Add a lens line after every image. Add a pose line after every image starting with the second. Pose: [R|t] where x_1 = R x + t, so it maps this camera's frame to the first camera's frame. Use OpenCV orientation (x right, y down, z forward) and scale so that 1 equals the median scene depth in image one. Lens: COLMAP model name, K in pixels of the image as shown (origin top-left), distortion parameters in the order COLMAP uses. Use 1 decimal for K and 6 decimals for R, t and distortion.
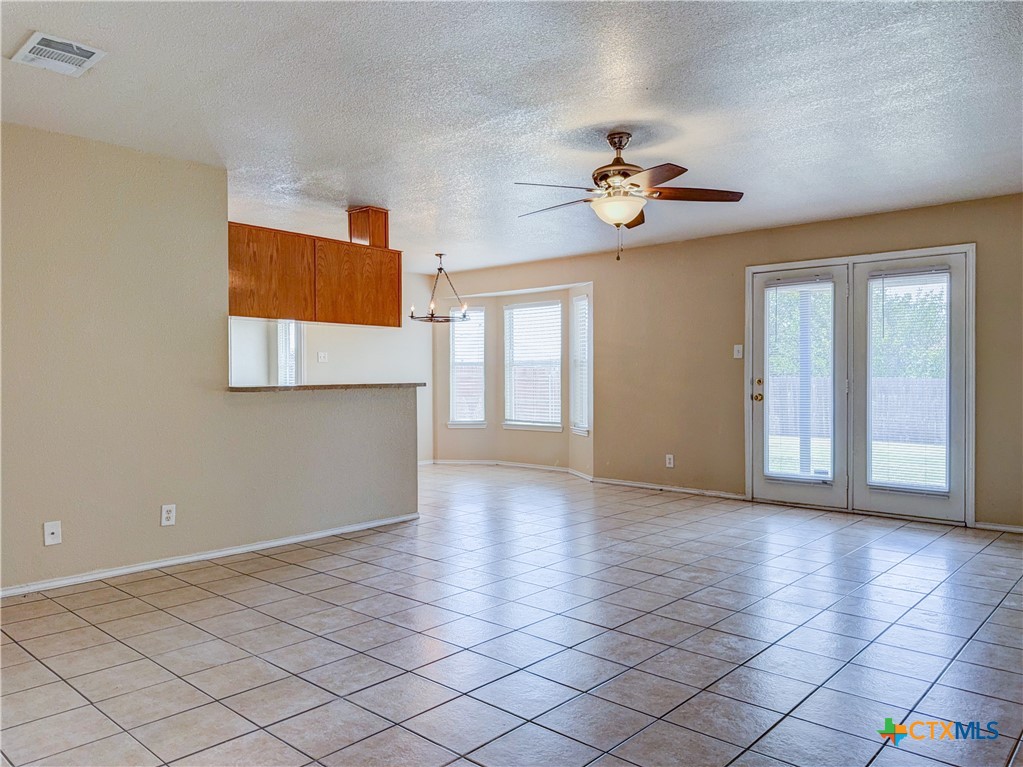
lens RADIAL K [[722.5, 0, 509.1], [0, 722.5, 380.0], [0, 0, 1]] dist [-0.006245, -0.000705]
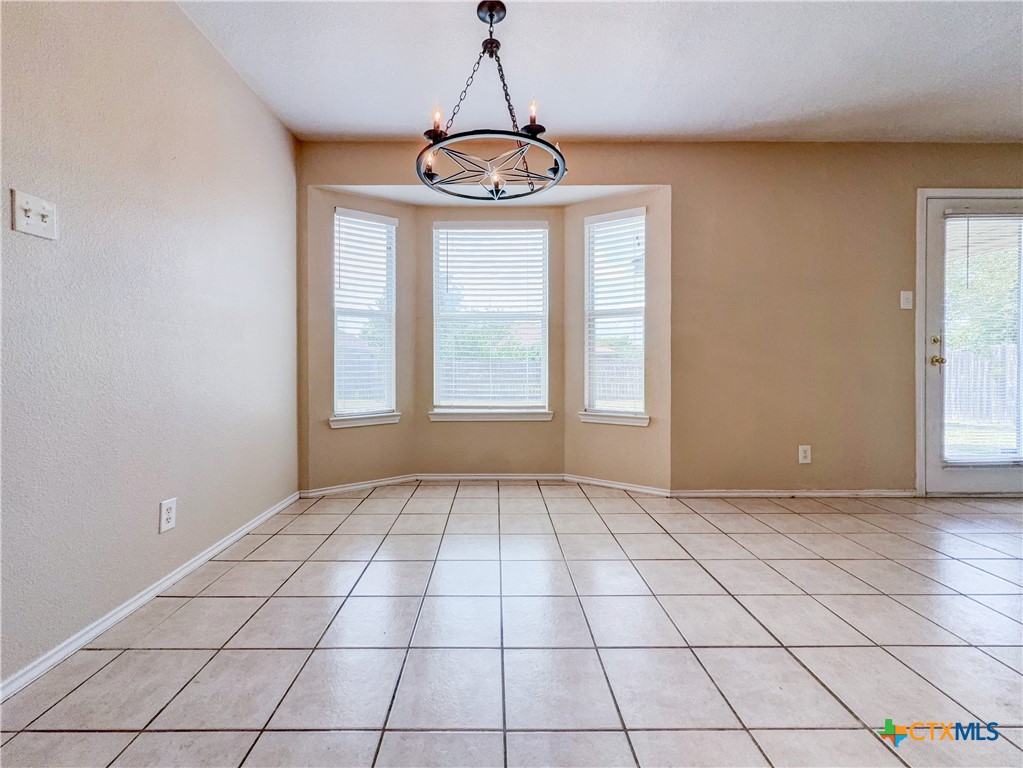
lens RADIAL K [[436.5, 0, 492.7], [0, 436.5, 371.2], [0, 0, 1]] dist [-0.001762, -0.000309]
pose [[0.741455, 0.001777, 0.671001, -0.285781], [0.001290, 0.999991, -0.004074, 0.033359], [-0.671002, 0.003886, 0.741446, 0.892593]]
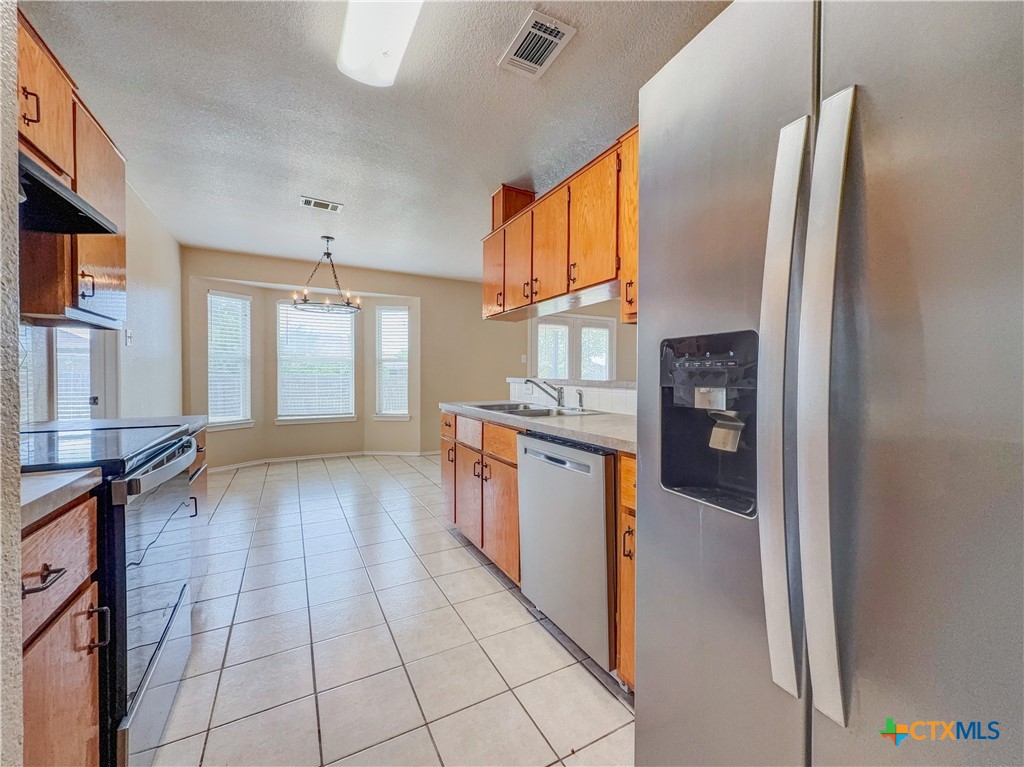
lens RADIAL K [[417.1, 0, 514.0], [0, 417.1, 383.6], [0, 0, 1]] dist [-0.000219, -0.000513]
pose [[0.324389, -0.011404, 0.945855, -0.571429], [0.002046, 0.999933, 0.011355, 0.006470], [-0.945921, -0.001748, 0.324391, 0.661601]]
